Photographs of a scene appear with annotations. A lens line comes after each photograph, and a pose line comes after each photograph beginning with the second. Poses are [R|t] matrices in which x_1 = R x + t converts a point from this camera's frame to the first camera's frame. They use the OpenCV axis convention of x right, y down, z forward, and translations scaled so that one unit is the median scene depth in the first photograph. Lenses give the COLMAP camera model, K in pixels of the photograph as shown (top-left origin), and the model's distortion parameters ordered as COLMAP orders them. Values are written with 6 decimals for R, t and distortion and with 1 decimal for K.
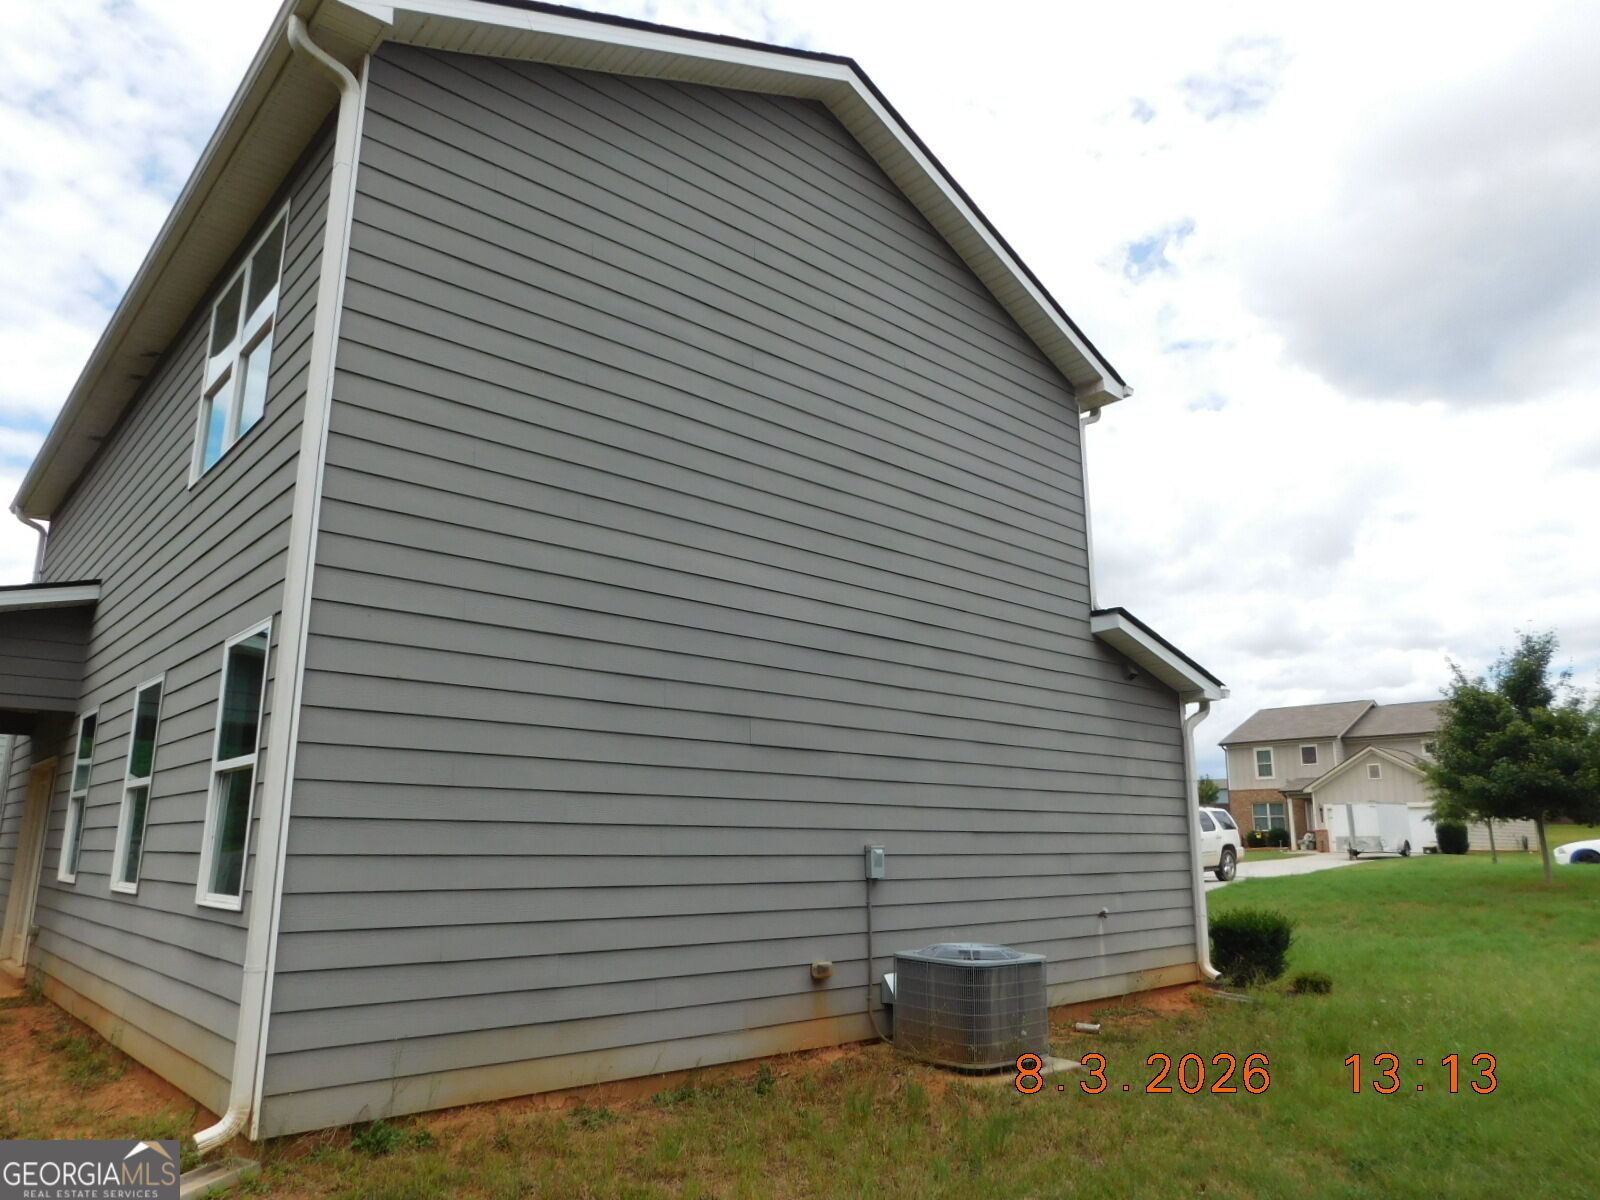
lens RADIAL K [[1063.3, 0, 802.2], [0, 1063.3, 611.5], [0, 0, 1]] dist [-0.017788, 0.009003]
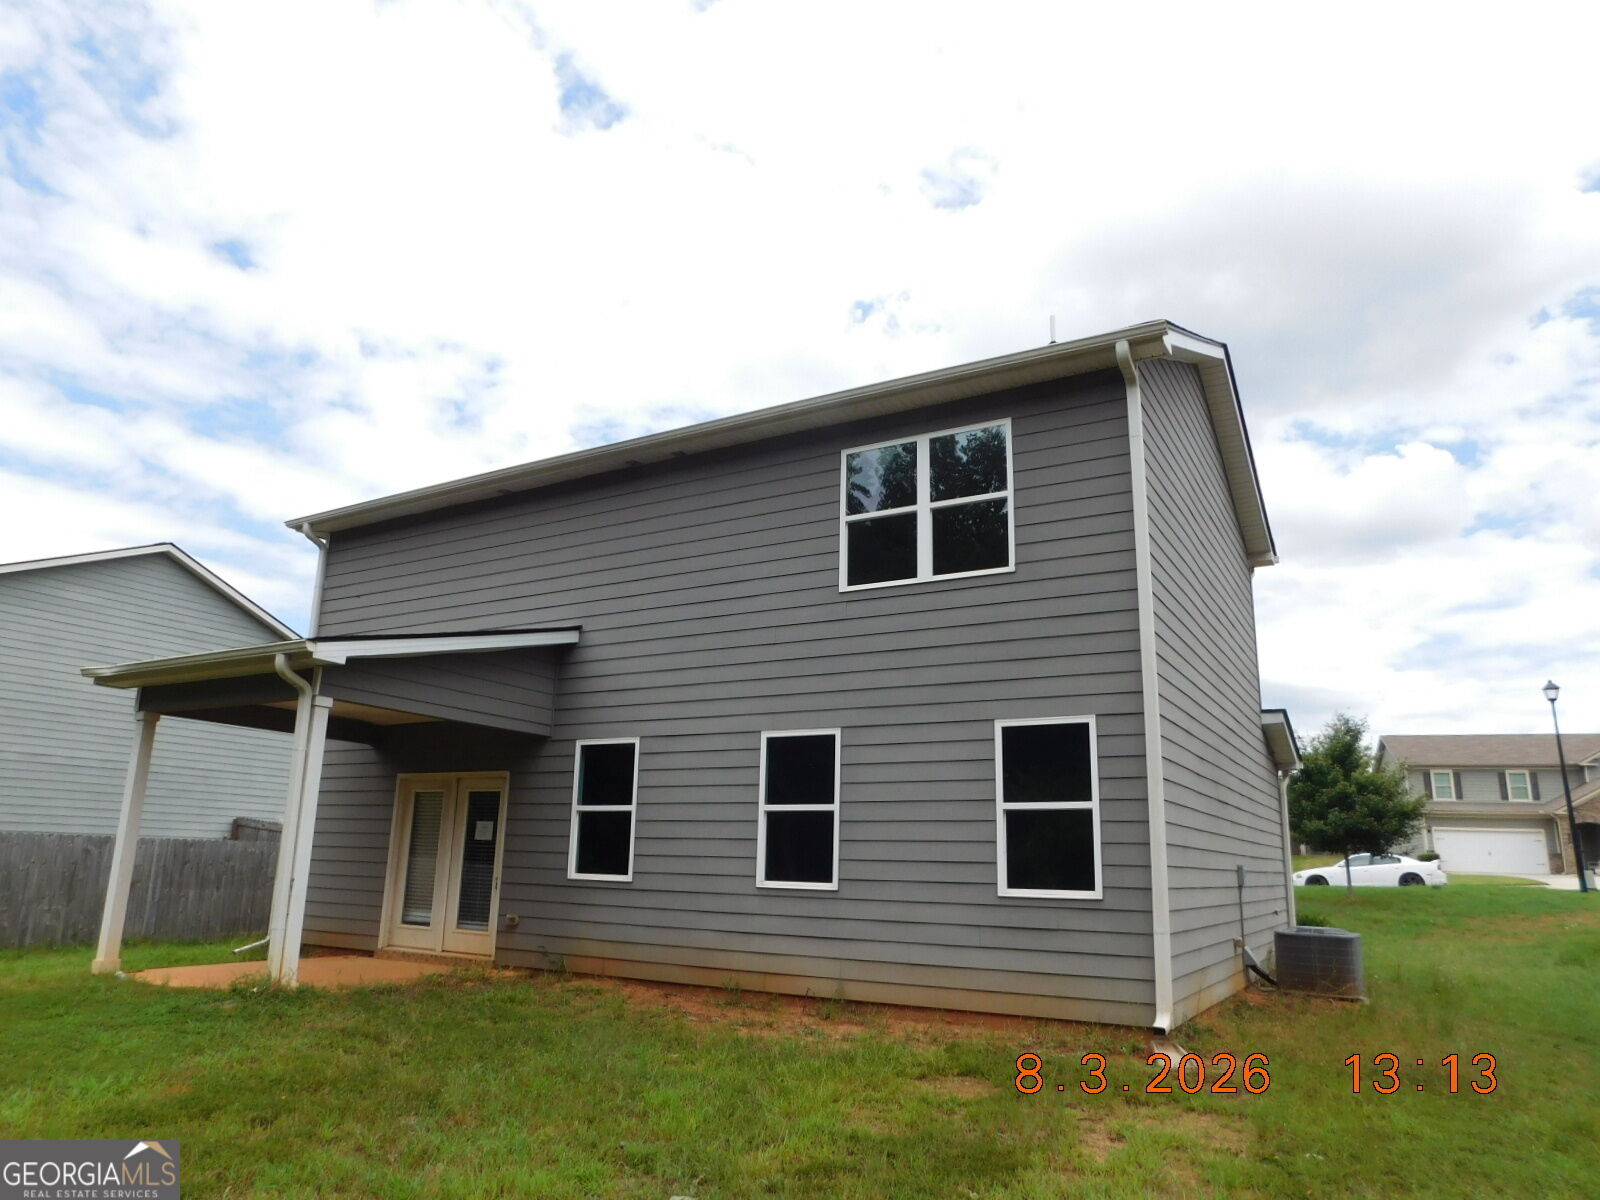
lens RADIAL K [[1063.3, 0, 783.3], [0, 1063.3, 594.7], [0, 0, 1]] dist [-0.017788, 0.009003]
pose [[0.951395, 0.096713, 0.292394, -0.800768], [-0.089255, 0.995254, -0.038774, -0.040257], [-0.294756, 0.010792, 0.955511, -0.220195]]
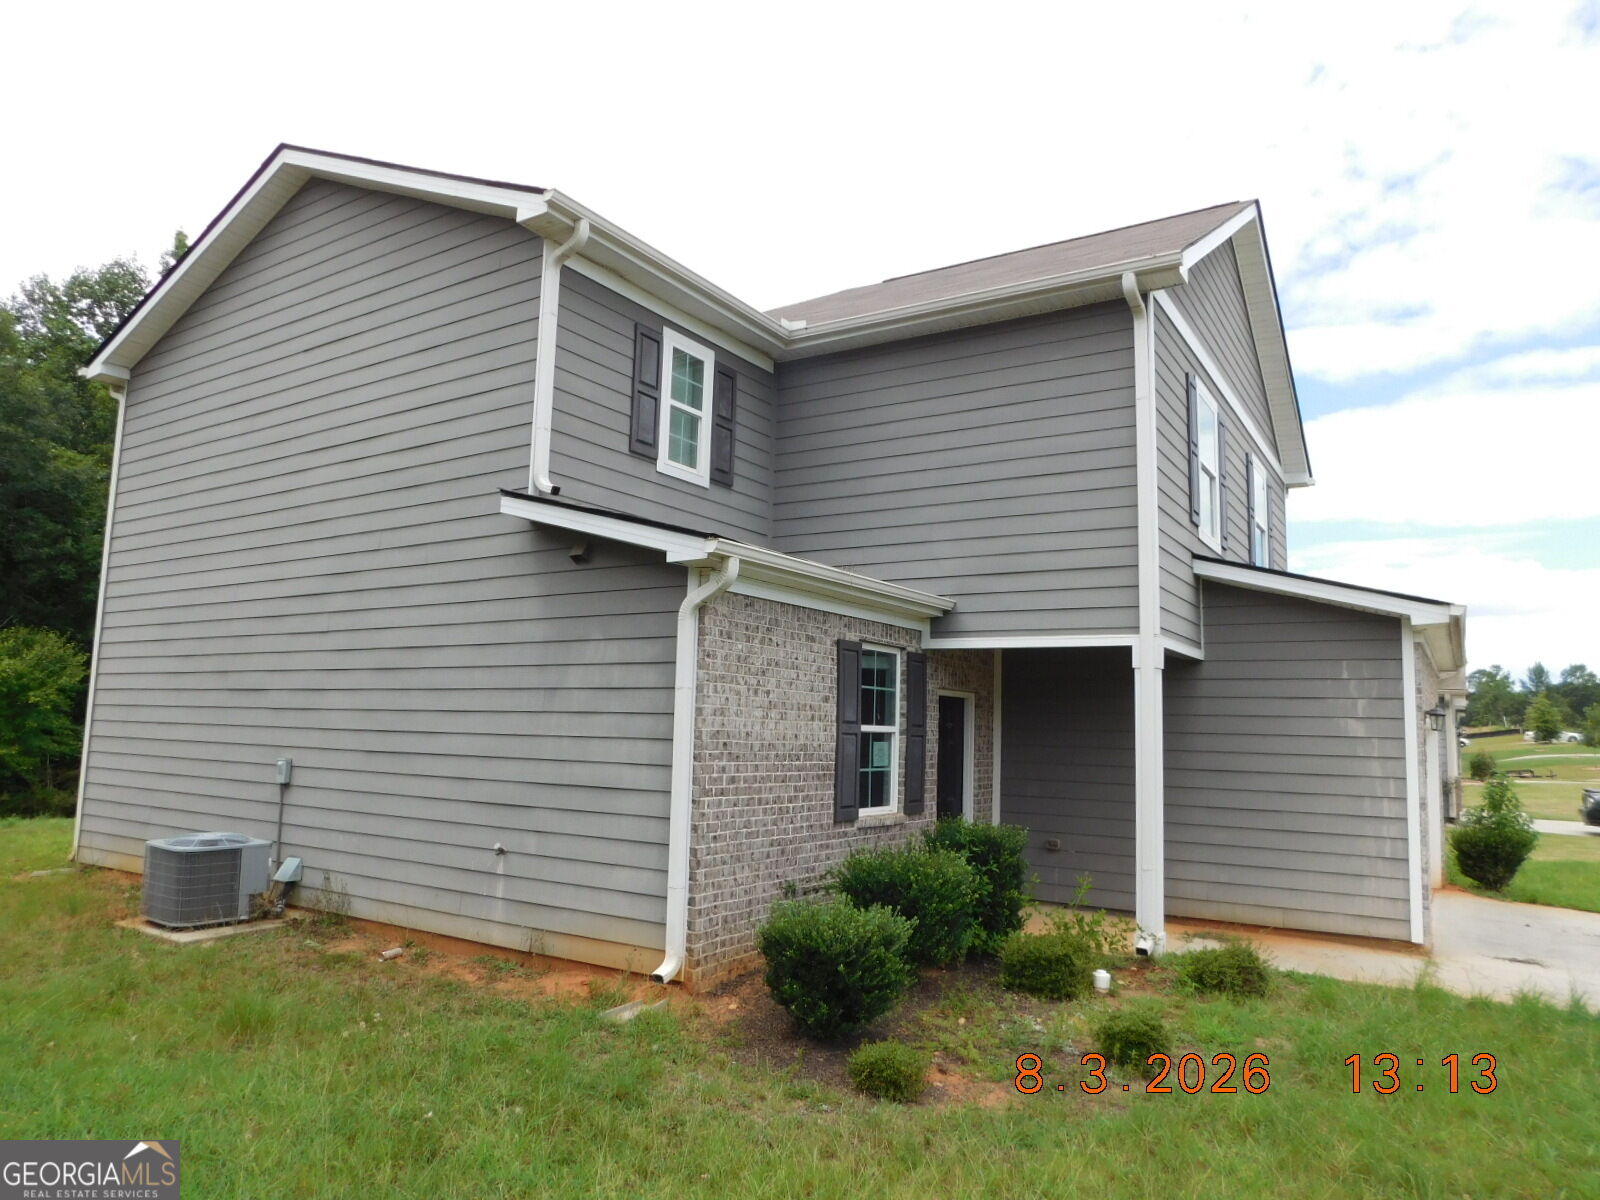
lens RADIAL K [[1063.3, 0, 801.1], [0, 1063.3, 602.6], [0, 0, 1]] dist [-0.017788, 0.009003]
pose [[0.232274, -0.109189, -0.966502, 1.107287], [0.188041, 0.979973, -0.065520, 0.175798], [0.954300, -0.166524, 0.248154, 0.974648]]
